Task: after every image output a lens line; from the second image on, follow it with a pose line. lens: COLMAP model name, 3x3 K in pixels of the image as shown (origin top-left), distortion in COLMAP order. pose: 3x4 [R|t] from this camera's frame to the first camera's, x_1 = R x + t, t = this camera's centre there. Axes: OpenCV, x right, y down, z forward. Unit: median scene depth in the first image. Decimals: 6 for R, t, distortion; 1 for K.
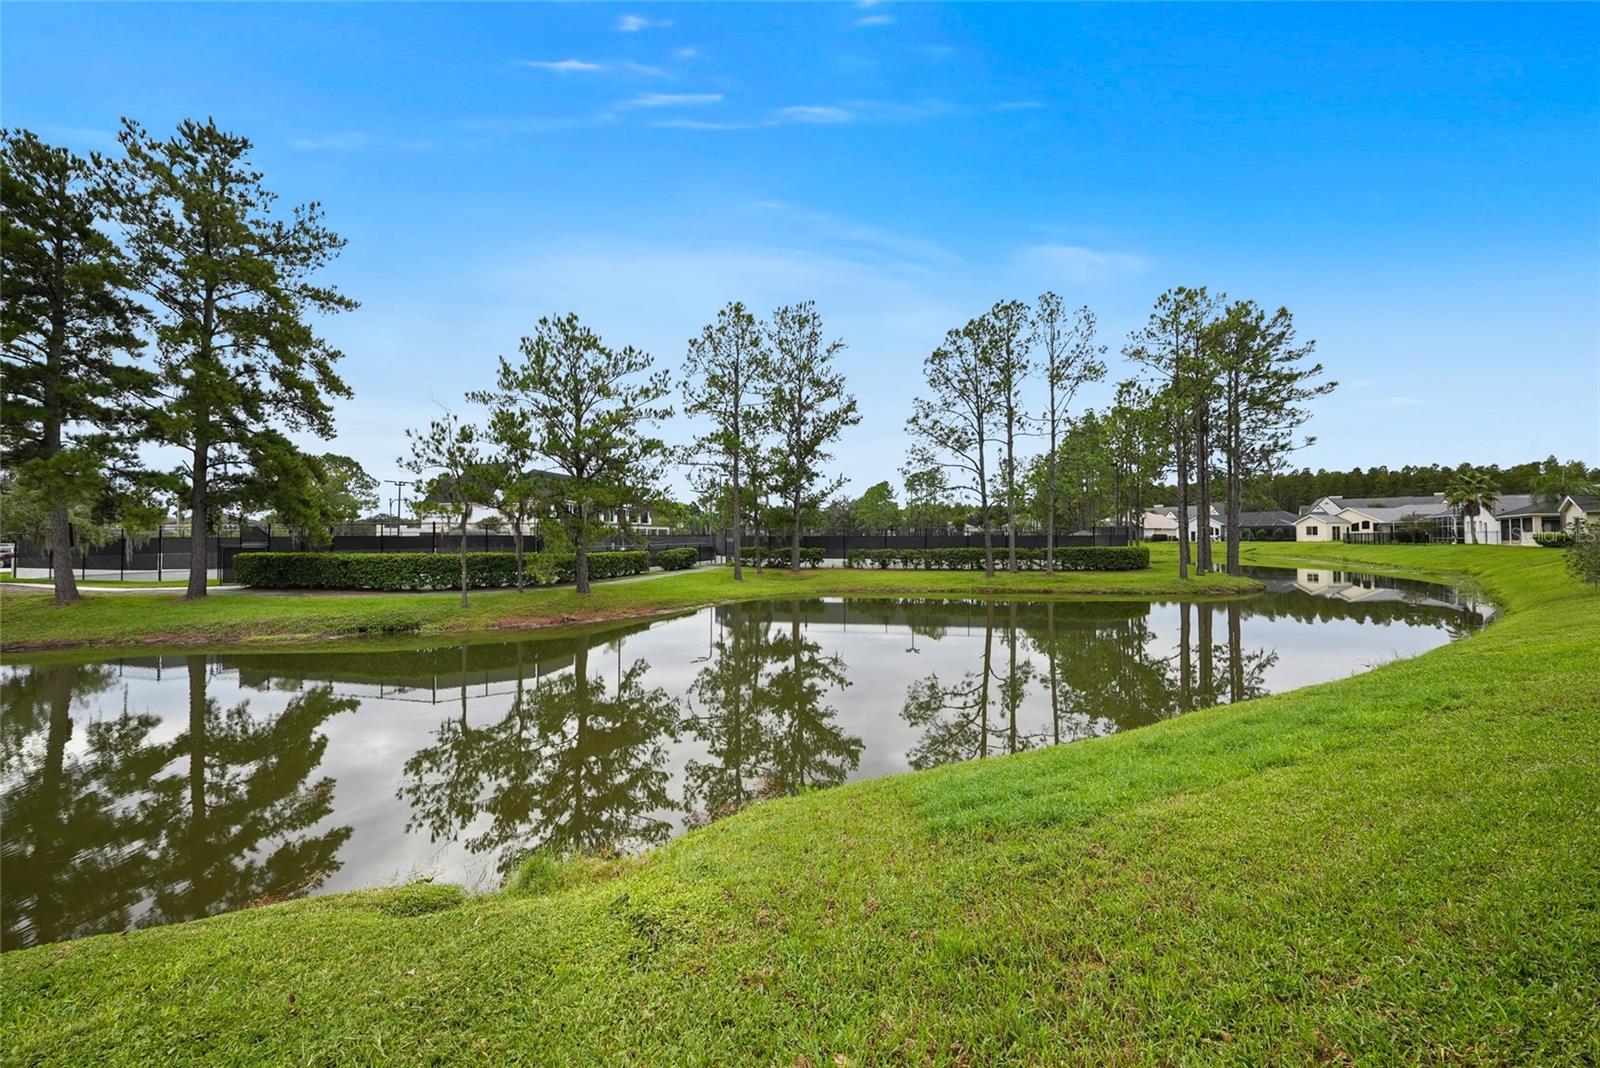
lens RADIAL K [[553.5, 0, 801.9], [0, 553.5, 537.0], [0, 0, 1]] dist [-0.016223, 0.002839]
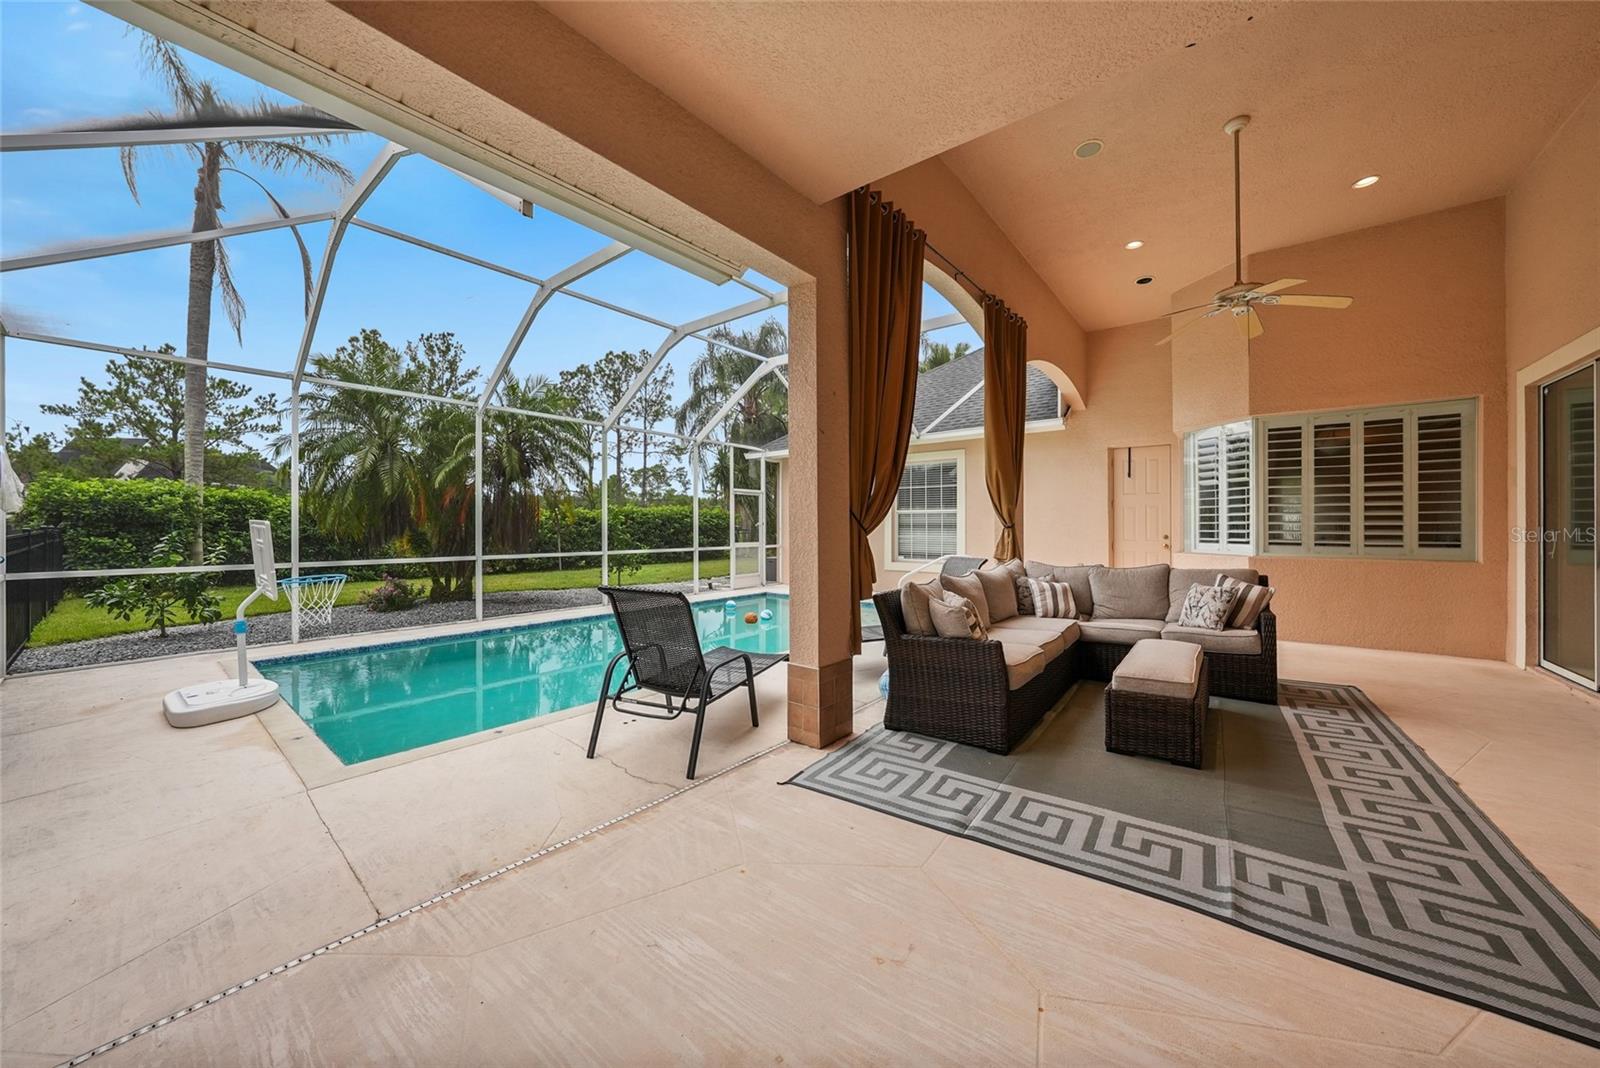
lens RADIAL K [[553.5, 0, 800.2], [0, 553.5, 529.0], [0, 0, 1]] dist [-0.016223, 0.002839]
pose [[0.931784, 0.004230, 0.362987, 0.422758], [-0.007896, 0.999932, 0.008617, -0.018235], [-0.362926, -0.010895, 0.931754, -0.591205]]
